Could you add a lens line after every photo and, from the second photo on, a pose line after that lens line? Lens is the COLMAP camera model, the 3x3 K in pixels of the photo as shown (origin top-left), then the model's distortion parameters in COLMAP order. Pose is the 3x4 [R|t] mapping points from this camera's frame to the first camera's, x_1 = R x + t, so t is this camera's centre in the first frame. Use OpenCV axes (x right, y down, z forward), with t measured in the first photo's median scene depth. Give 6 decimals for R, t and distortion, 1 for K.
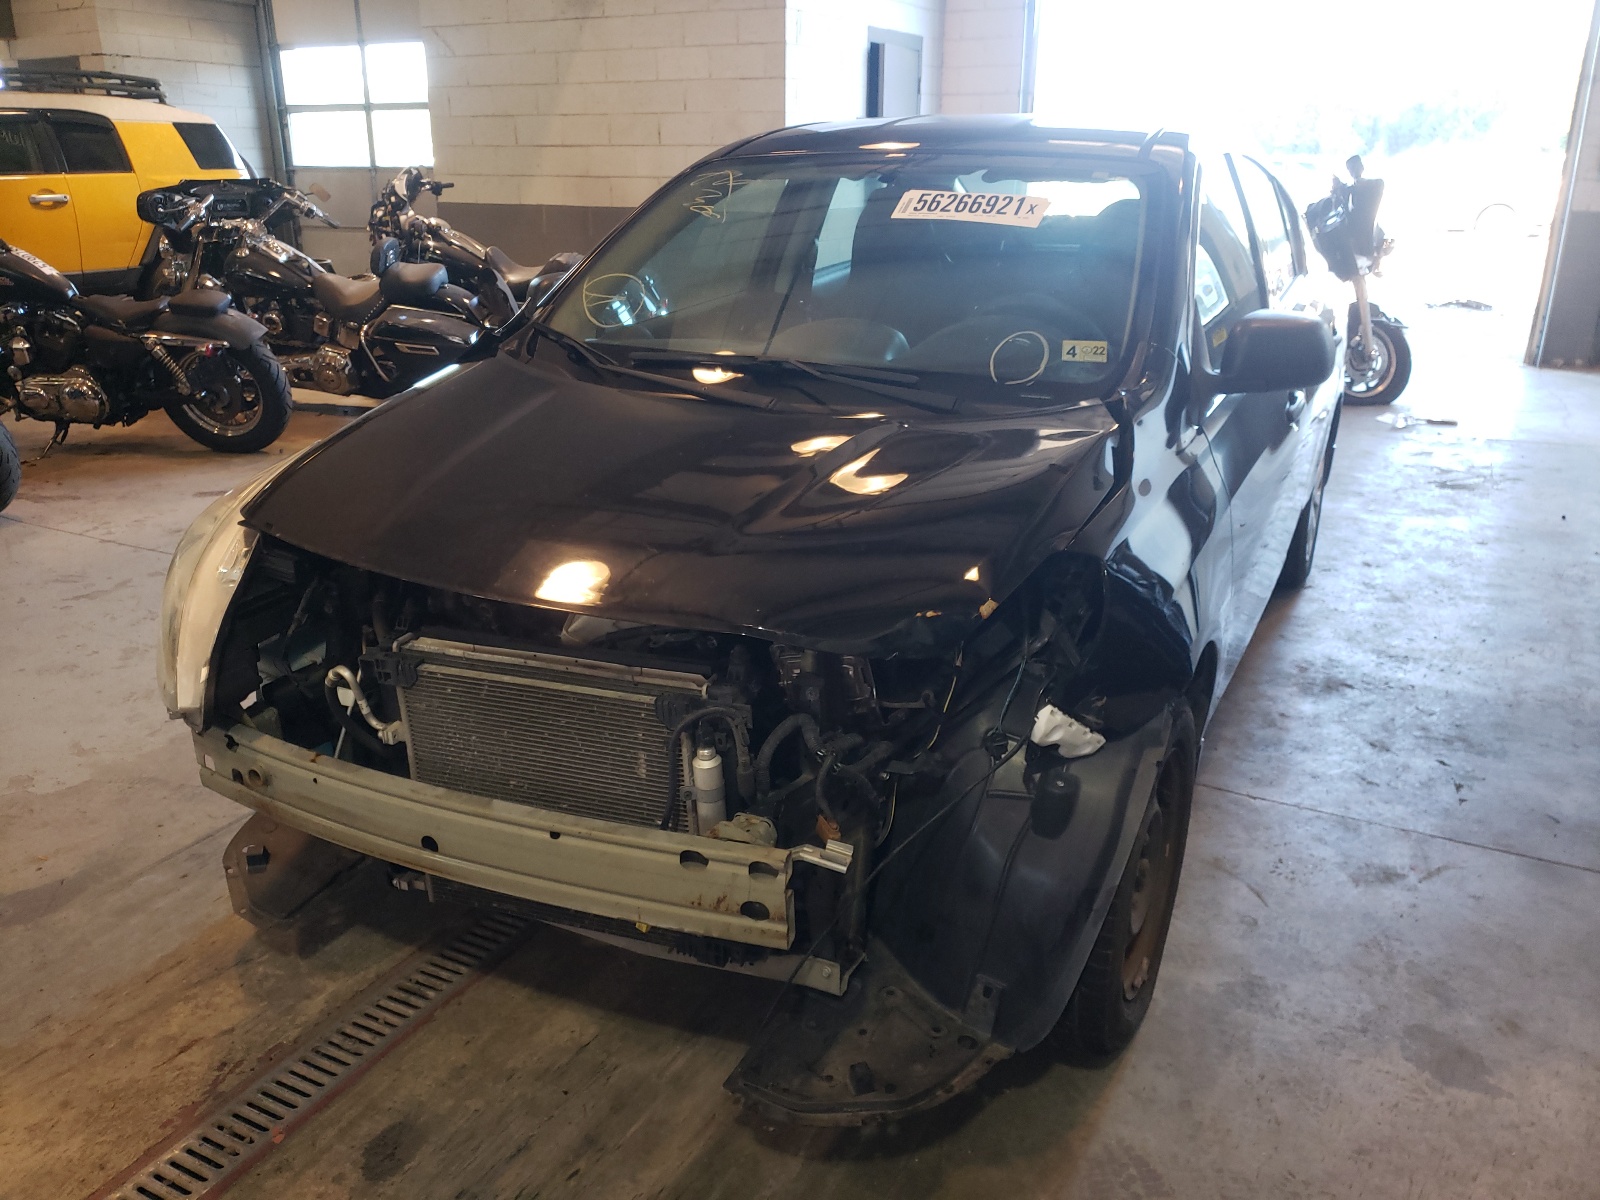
lens RADIAL K [[1197.7, 0, 801.0], [0, 1197.7, 658.2], [0, 0, 1]] dist [0.001104, 0.057488]
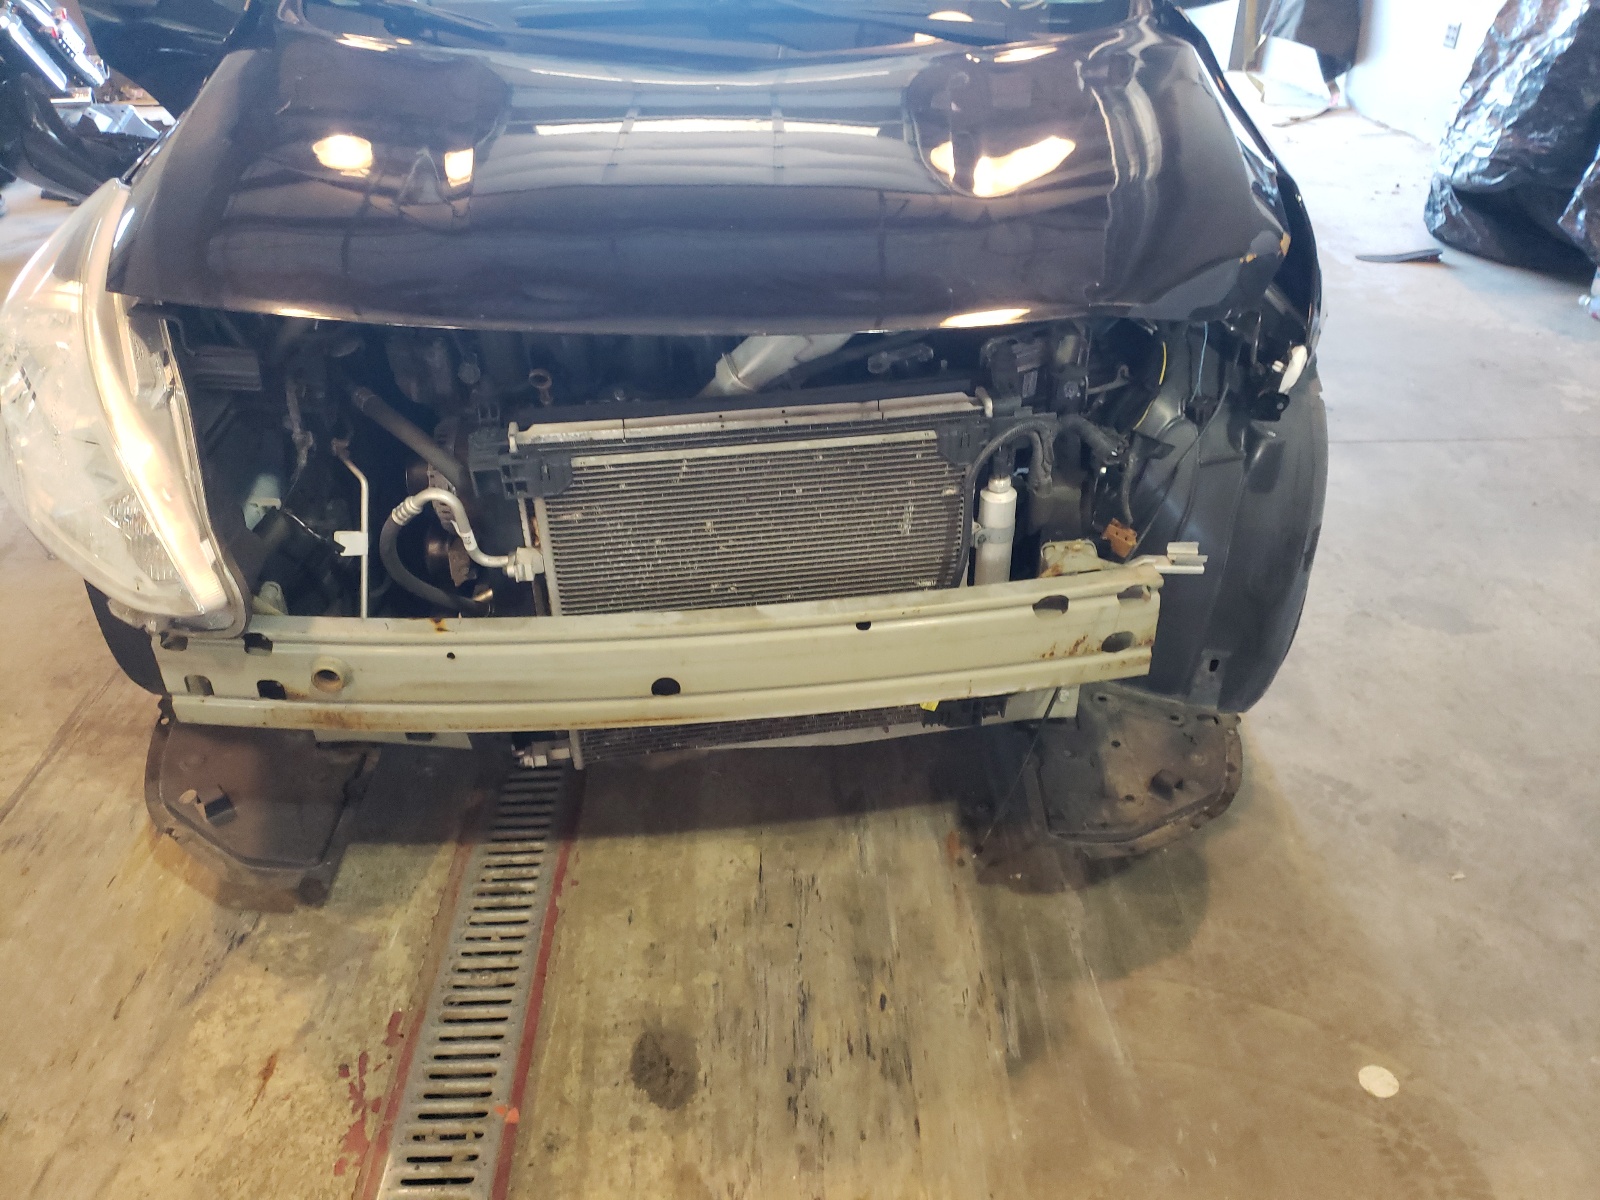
lens RADIAL K [[1217.9, 0, 800.0], [0, 1217.9, 600.0], [0, 0, 1]] dist [0.020454, 0.008110]
pose [[0.870408, -0.261860, 0.416916, -0.524601], [0.185066, 0.958738, 0.215803, -0.046793], [-0.456224, -0.110680, 0.882955, 0.280424]]
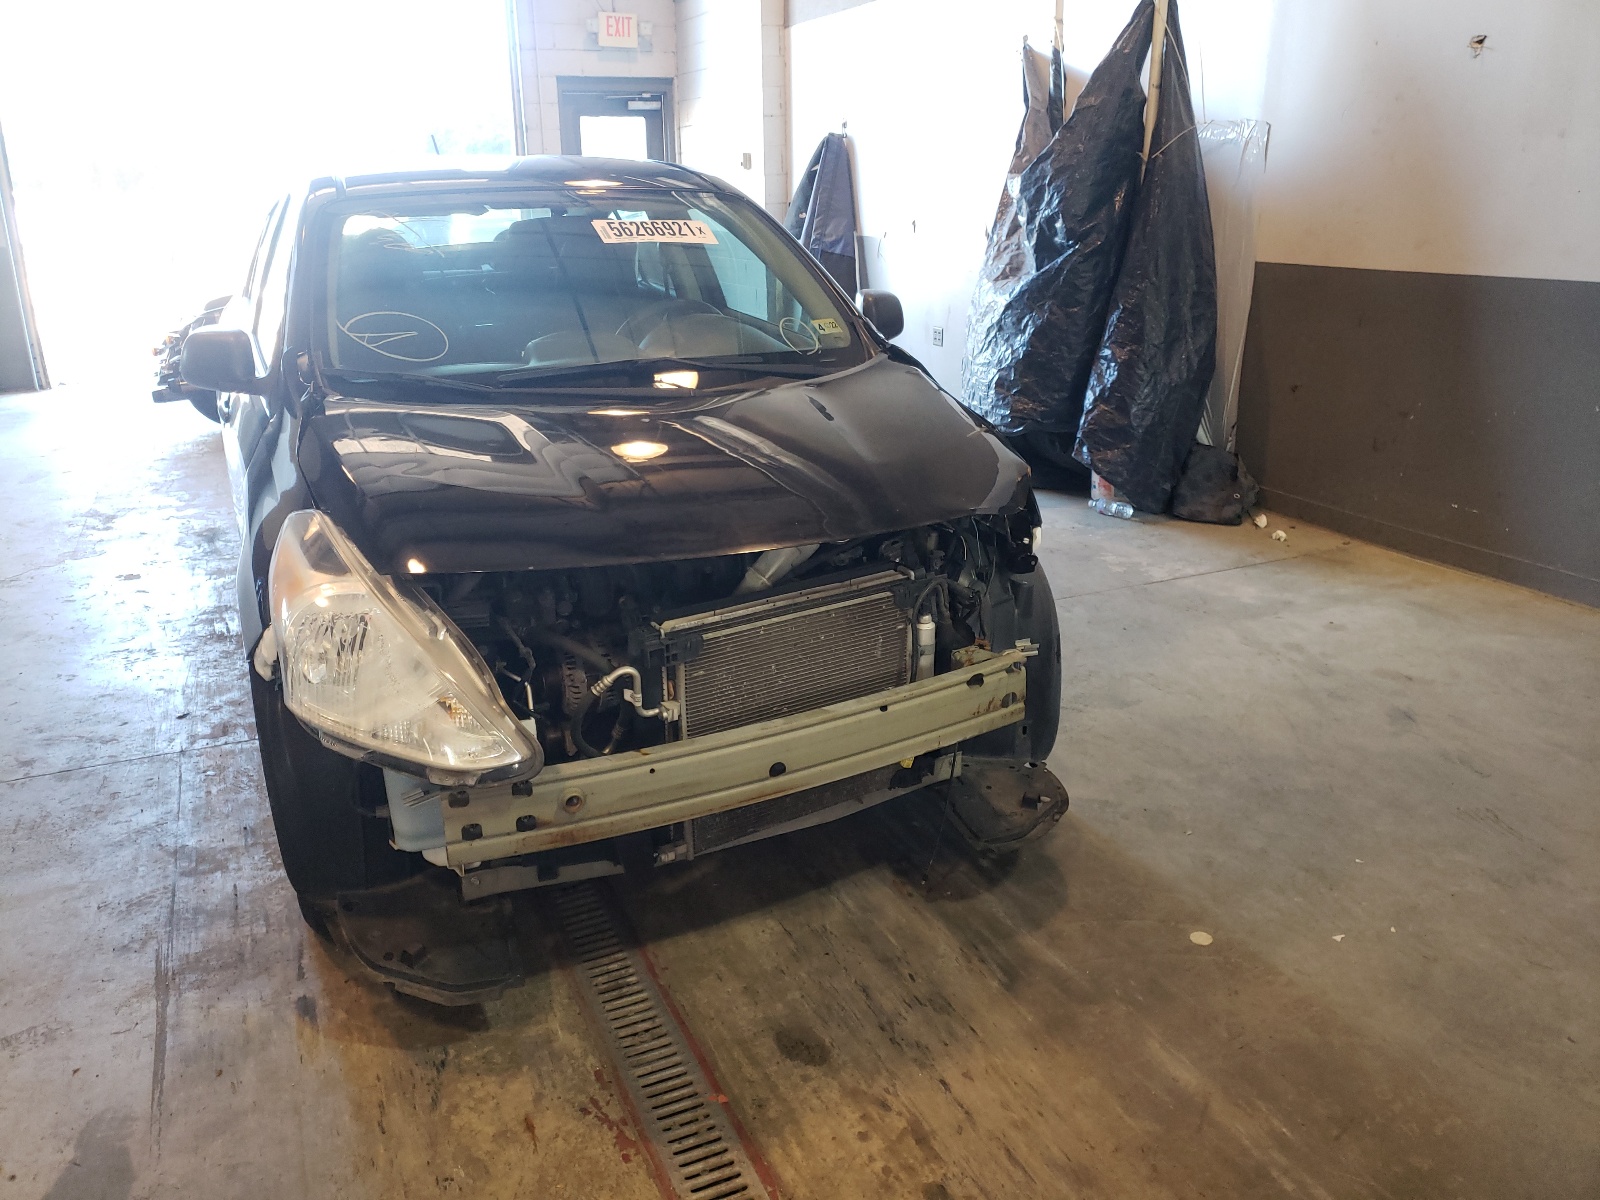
lens RADIAL K [[1231.9, 0, 779.1], [0, 1231.9, 592.7], [0, 0, 1]] dist [0.029615, -0.002036]
pose [[0.618530, -0.262722, 0.740539, -1.128411], [0.308121, 0.948062, 0.078990, -0.104128], [-0.722829, 0.179318, 0.667355, 0.148686]]
